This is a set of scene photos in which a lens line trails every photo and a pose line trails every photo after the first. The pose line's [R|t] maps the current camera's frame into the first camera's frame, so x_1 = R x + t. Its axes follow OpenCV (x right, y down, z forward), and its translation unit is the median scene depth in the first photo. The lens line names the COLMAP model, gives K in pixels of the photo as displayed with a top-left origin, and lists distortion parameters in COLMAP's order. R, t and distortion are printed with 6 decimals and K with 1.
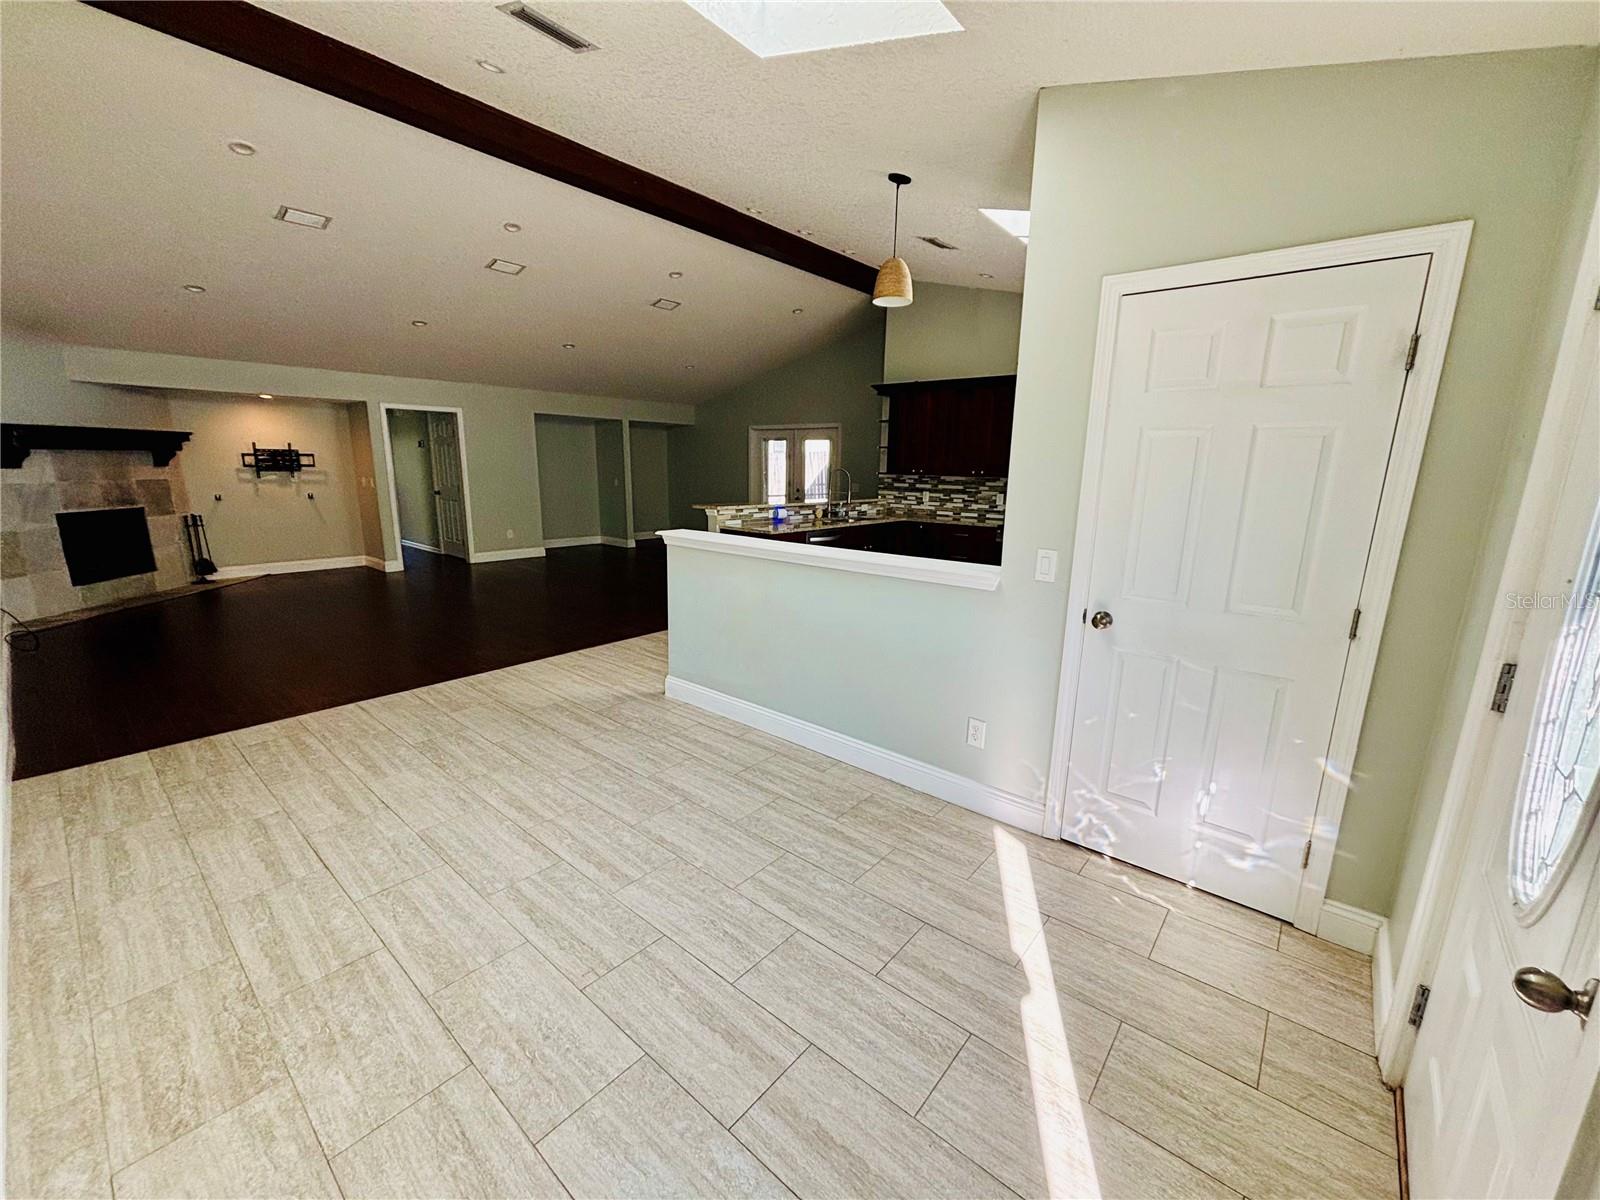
lens RADIAL K [[645.3, 0, 794.7], [0, 645.3, 603.4], [0, 0, 1]] dist [0.003783, -0.001208]
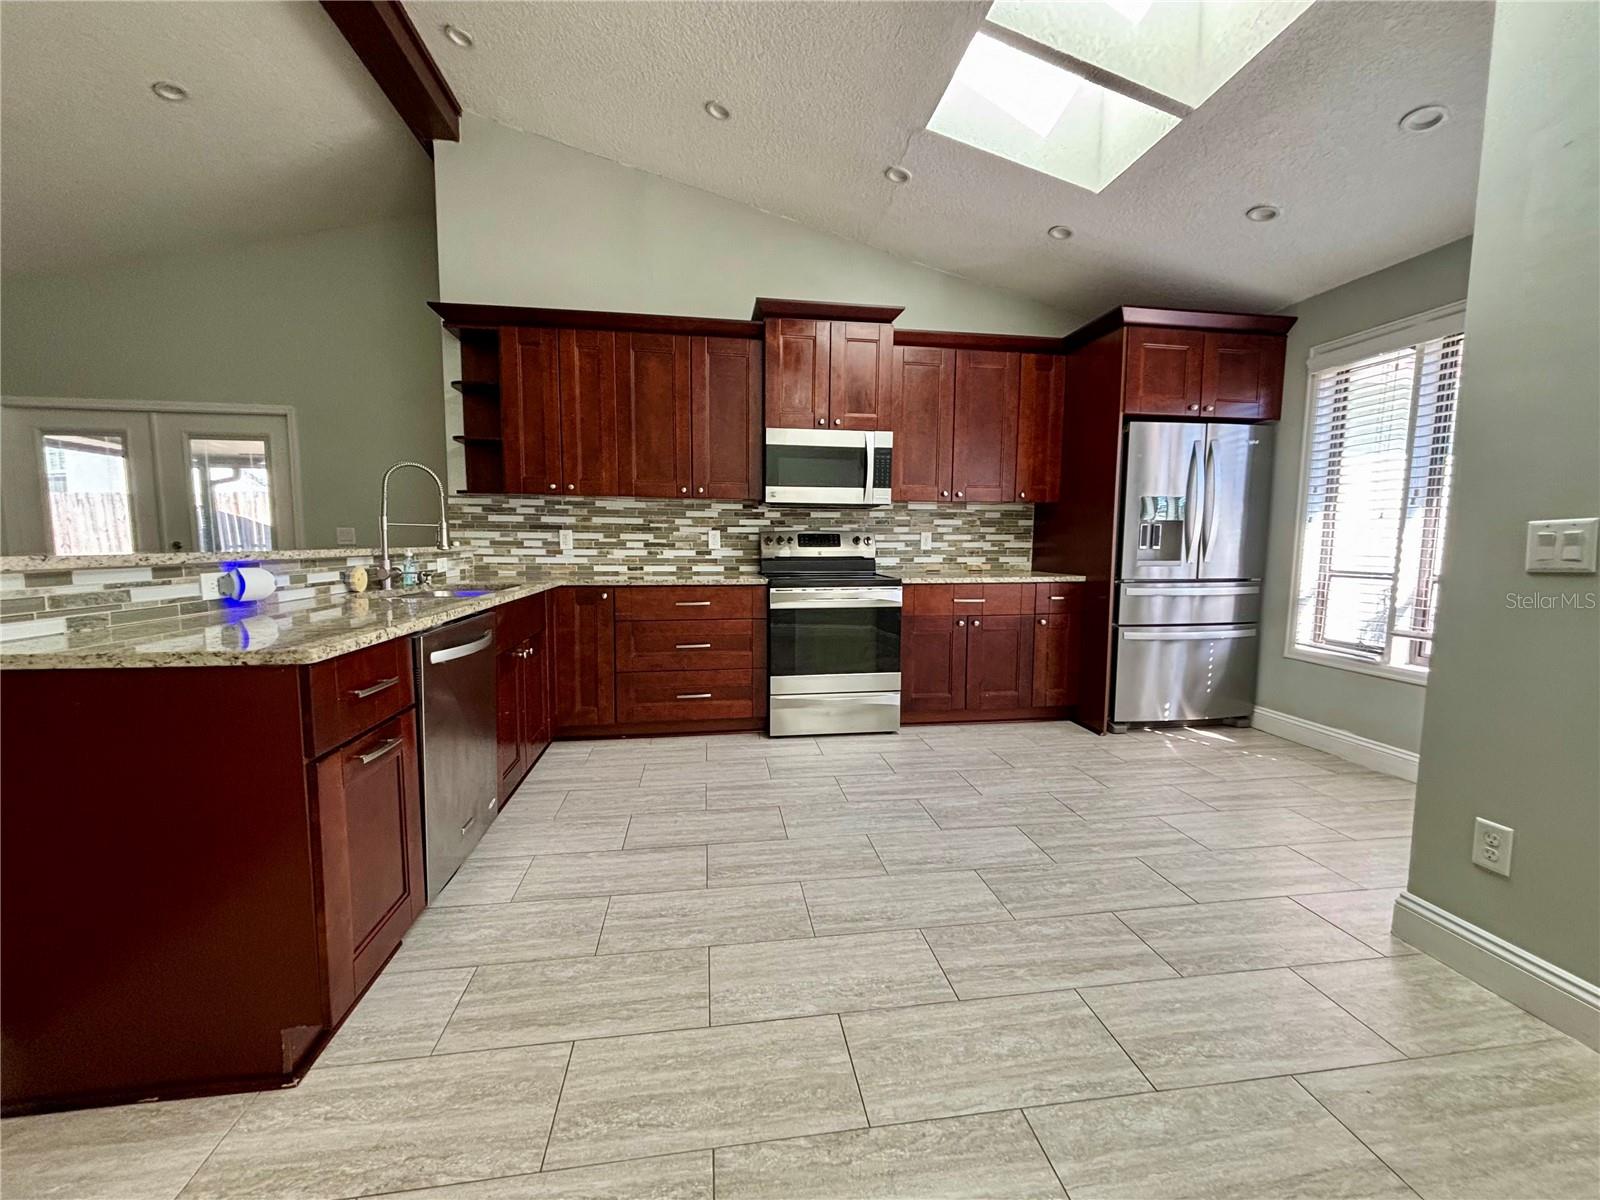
lens RADIAL K [[645.3, 0, 799.8], [0, 645.3, 613.1], [0, 0, 1]] dist [0.003783, -0.001208]
pose [[0.657906, -0.095442, 0.747027, -0.065539], [0.163901, 0.986306, -0.018335, -0.067827], [-0.735048, 0.134501, 0.664540, 0.530578]]
